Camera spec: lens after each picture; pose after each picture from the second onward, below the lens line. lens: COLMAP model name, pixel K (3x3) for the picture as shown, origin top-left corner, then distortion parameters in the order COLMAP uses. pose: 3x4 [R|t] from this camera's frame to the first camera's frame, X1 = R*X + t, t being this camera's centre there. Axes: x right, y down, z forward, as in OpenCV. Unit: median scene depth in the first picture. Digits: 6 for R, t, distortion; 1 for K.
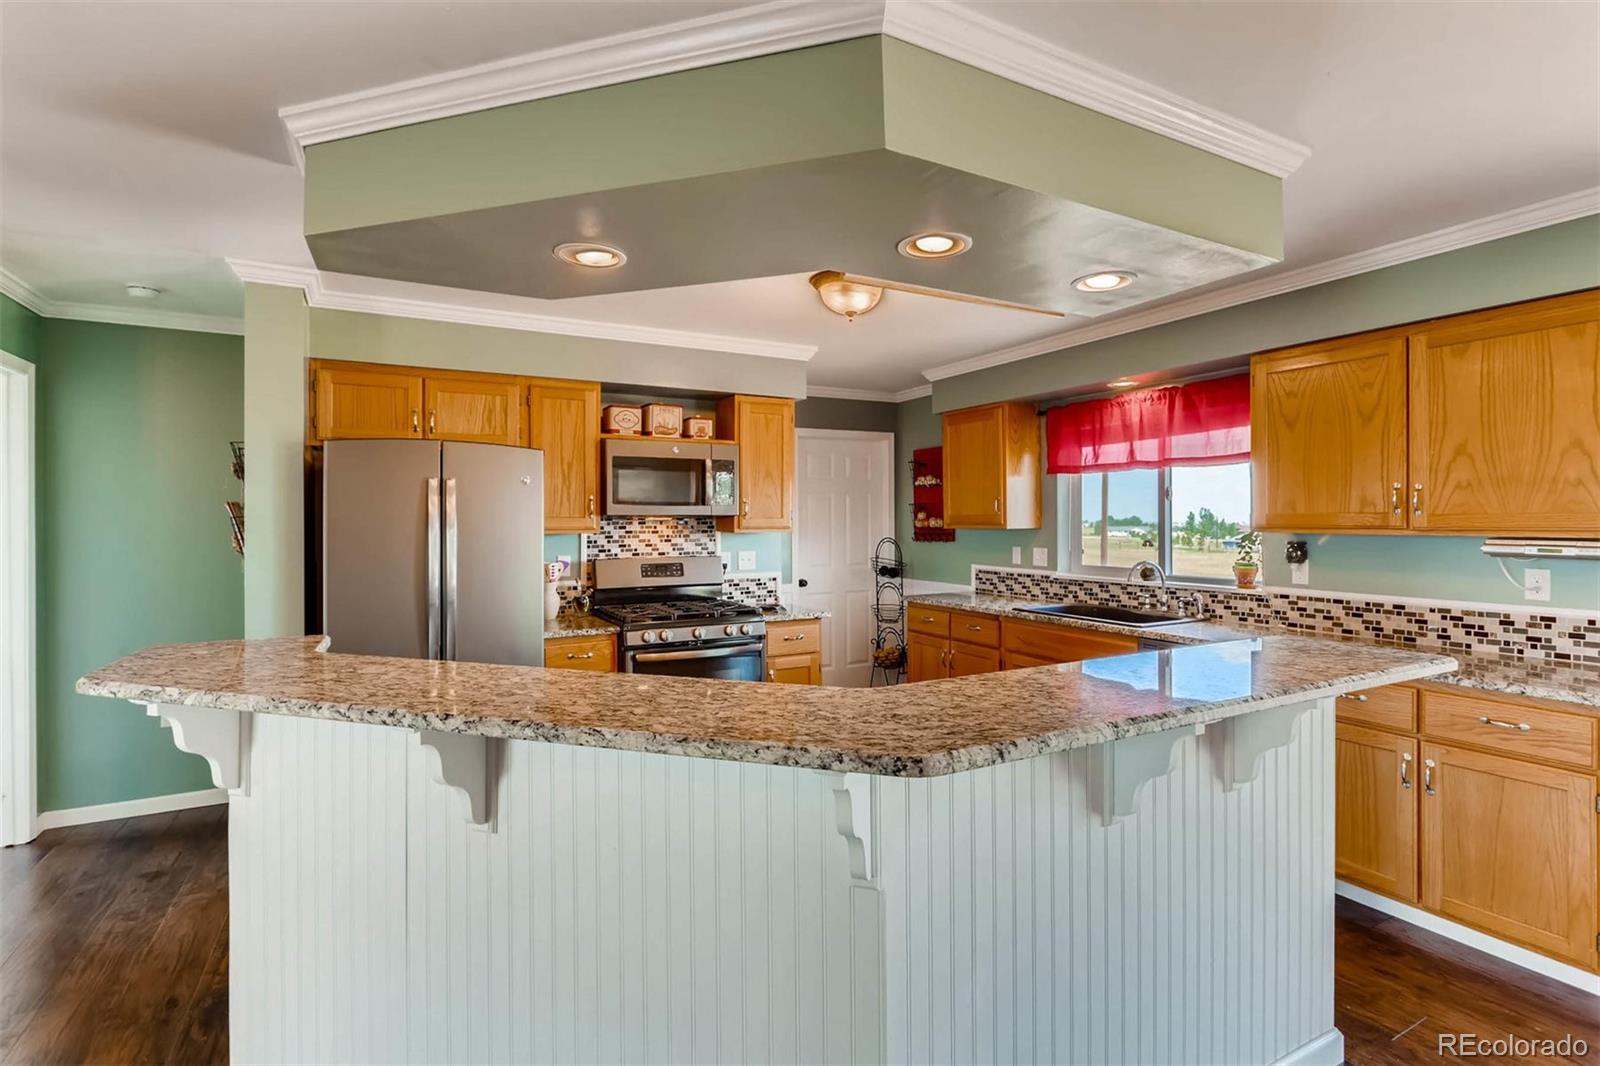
lens RADIAL K [[769.3, 0, 789.2], [0, 769.3, 525.1], [0, 0, 1]] dist [-0.008784, 0.002947]
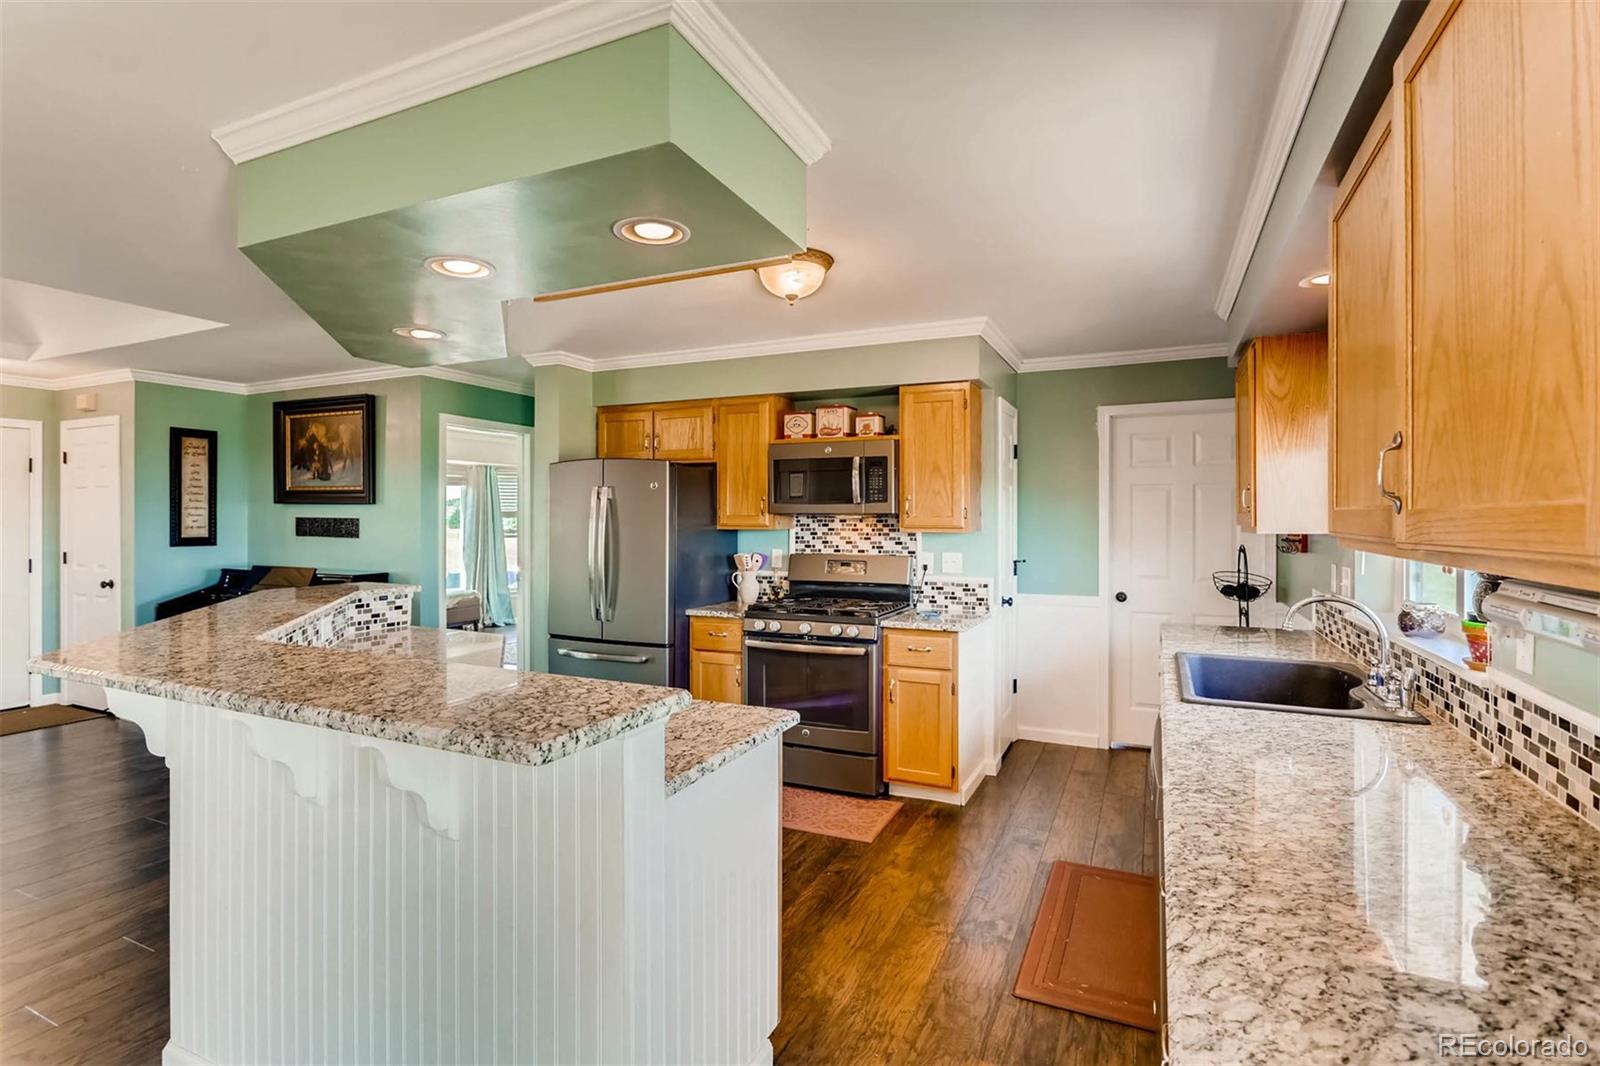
lens RADIAL K [[769.3, 0, 799.4], [0, 769.3, 522.5], [0, 0, 1]] dist [-0.008784, 0.002947]
pose [[0.596408, 0.010372, -0.802614, 0.620111], [-0.009659, 0.999937, 0.005744, -0.006010], [0.802623, 0.004327, 0.596471, 0.336269]]
